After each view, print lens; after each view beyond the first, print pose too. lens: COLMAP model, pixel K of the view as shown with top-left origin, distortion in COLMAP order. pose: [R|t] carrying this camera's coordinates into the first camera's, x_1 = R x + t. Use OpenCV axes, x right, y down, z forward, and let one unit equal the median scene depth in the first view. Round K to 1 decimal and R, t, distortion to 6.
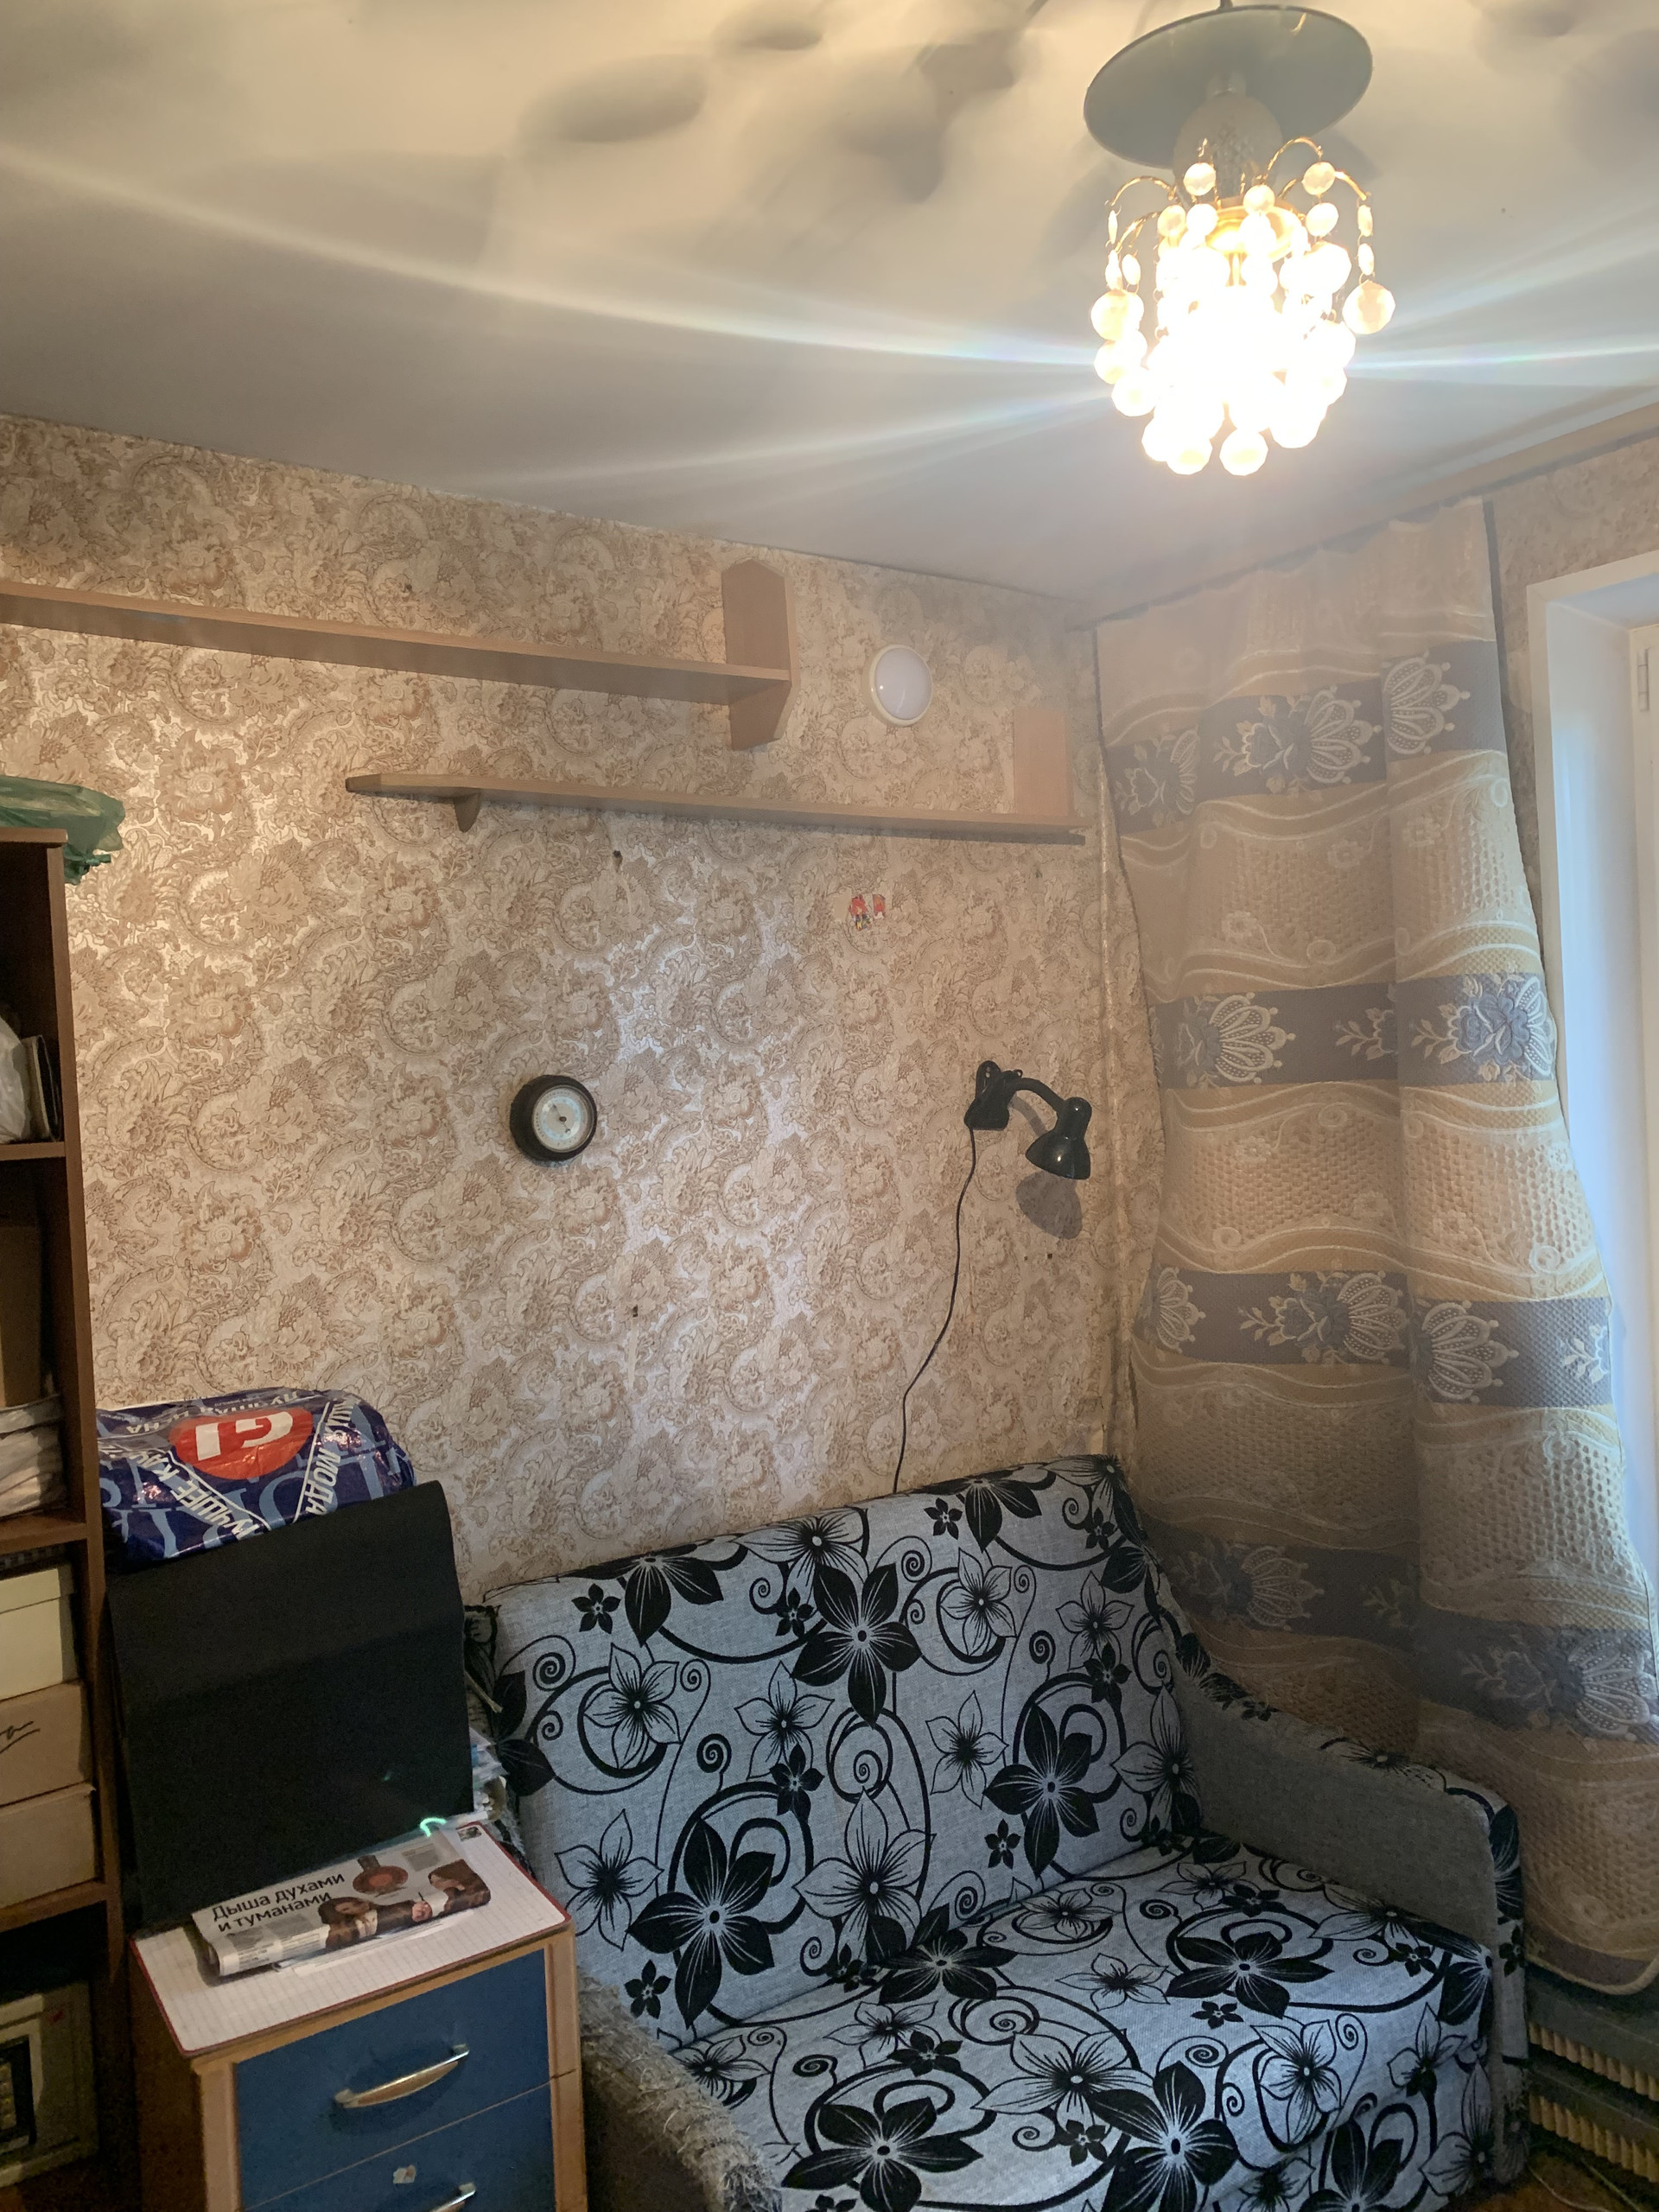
lens RADIAL K [[1758.9, 0, 830.6], [0, 1758.9, 1077.2], [0, 0, 1]] dist [0.001331, 0.000243]
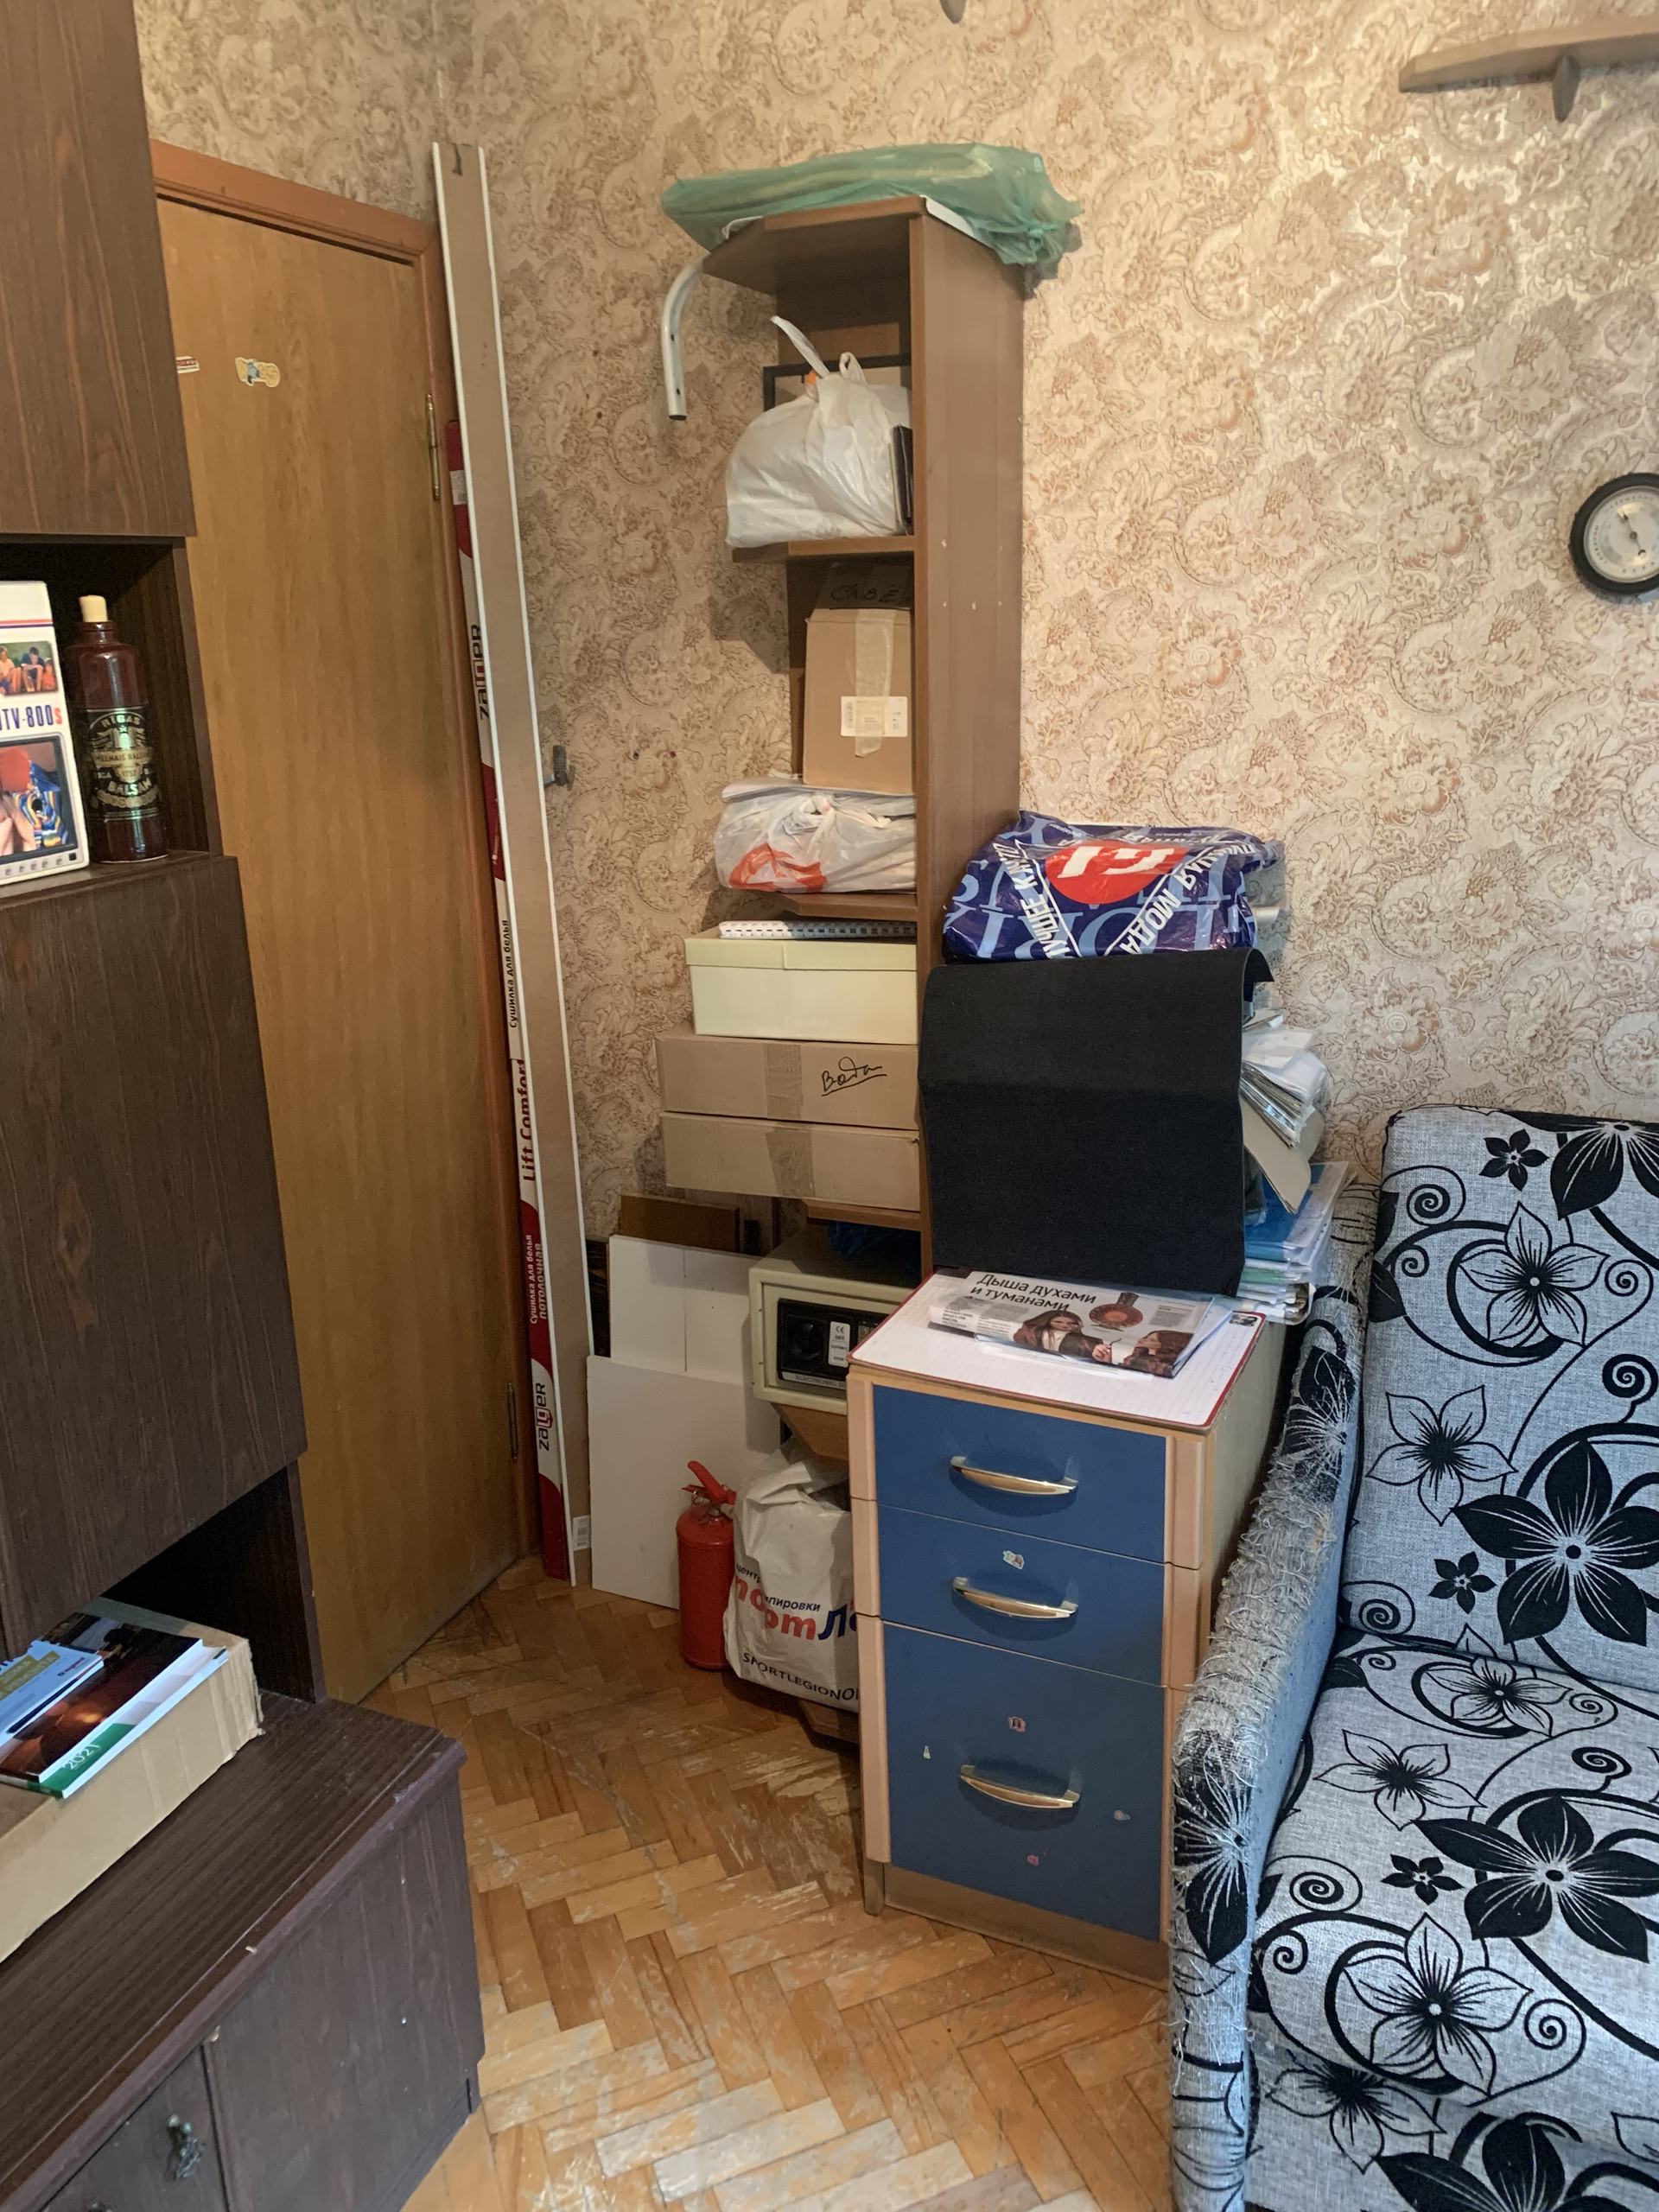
lens RADIAL K [[1717.8, 0, 829.5], [0, 1717.8, 1106.0], [0, 0, 1]] dist [0.013440, -0.000475]
pose [[0.493240, 0.279184, -0.823875, 0.372912], [-0.014829, 0.949660, 0.312931, 0.031900], [0.869767, -0.142133, 0.472550, 0.348987]]
